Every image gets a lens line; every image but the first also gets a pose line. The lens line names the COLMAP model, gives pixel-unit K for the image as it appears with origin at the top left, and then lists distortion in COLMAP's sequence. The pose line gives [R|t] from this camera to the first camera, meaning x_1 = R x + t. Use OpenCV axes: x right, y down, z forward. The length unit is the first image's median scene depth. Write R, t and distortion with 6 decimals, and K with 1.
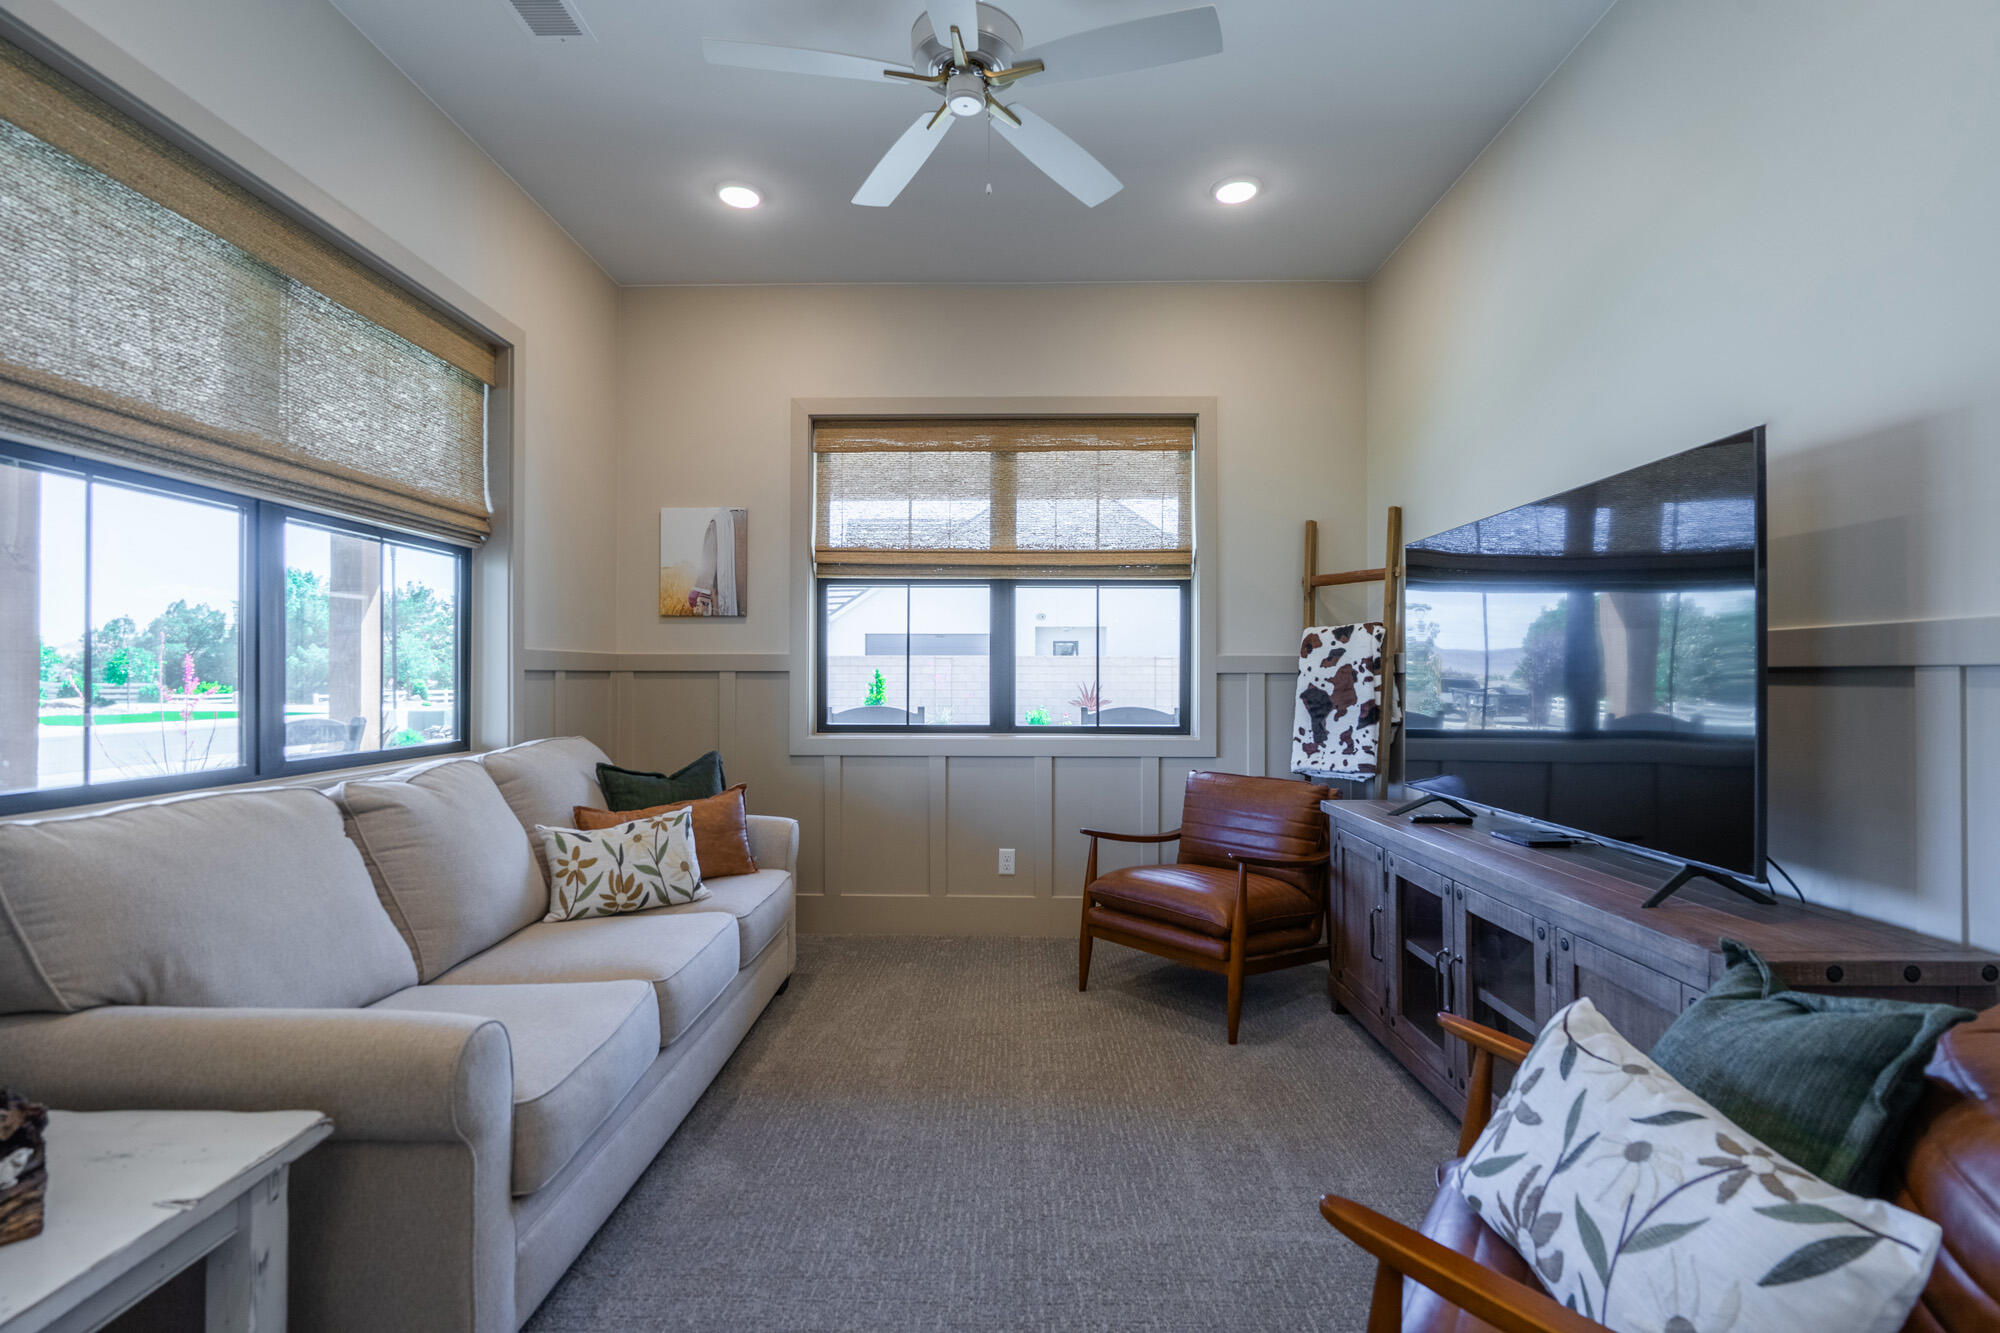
lens RADIAL K [[902.9, 0, 1004.8], [0, 902.9, 661.2], [0, 0, 1]] dist [-0.001322, -0.000371]
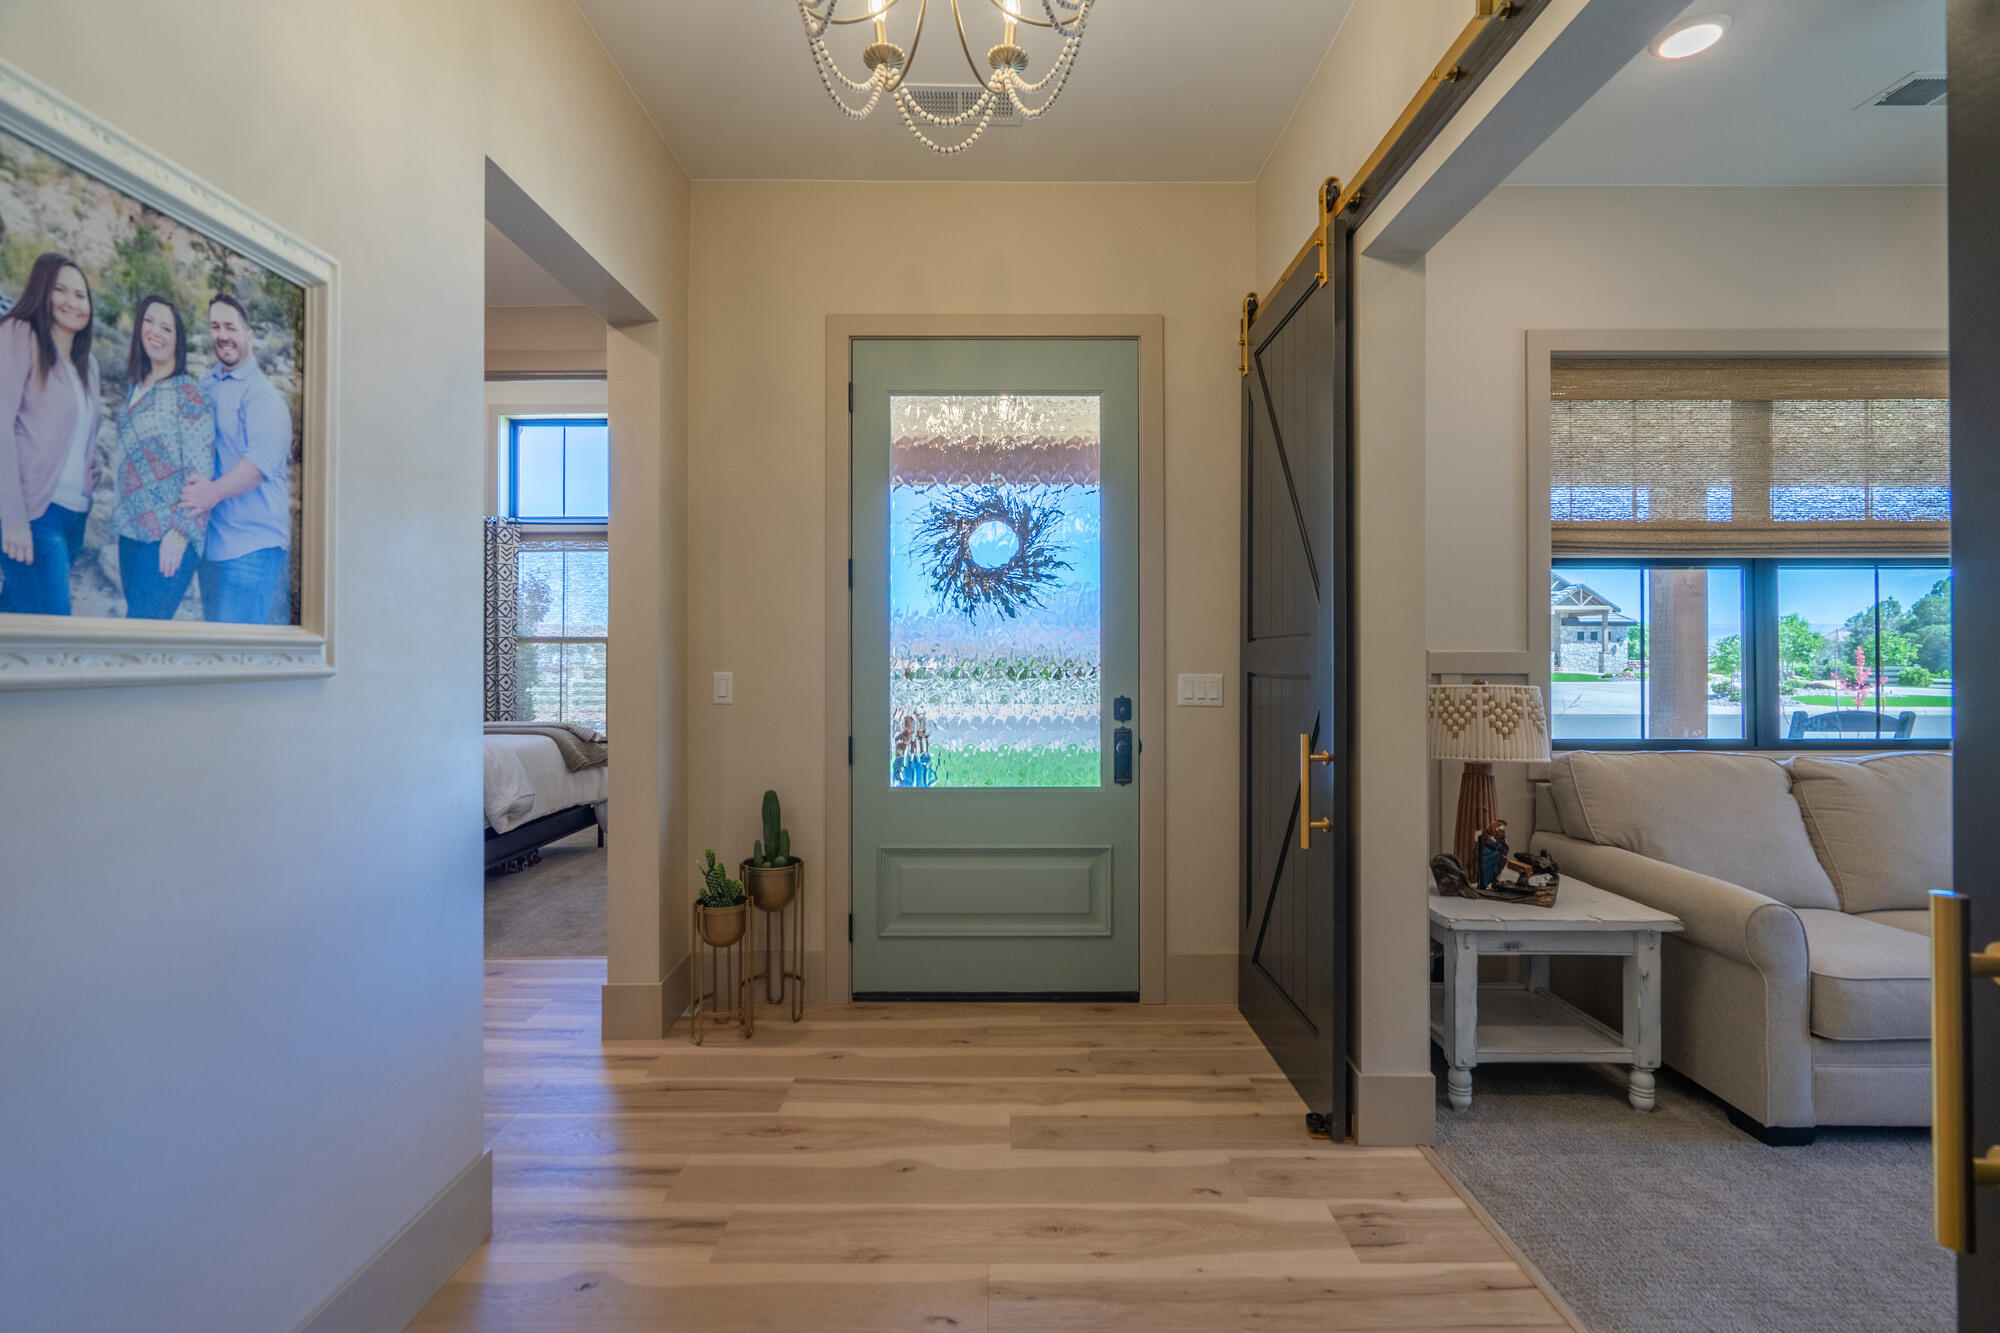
lens RADIAL K [[902.9, 0, 997.0], [0, 902.9, 653.3], [0, 0, 1]] dist [-0.001322, -0.000371]
pose [[0.010740, -0.003285, -0.999937, 0.824325], [0.015101, 0.999881, -0.003122, -0.052328], [0.999828, -0.015066, 0.010788, -0.325249]]
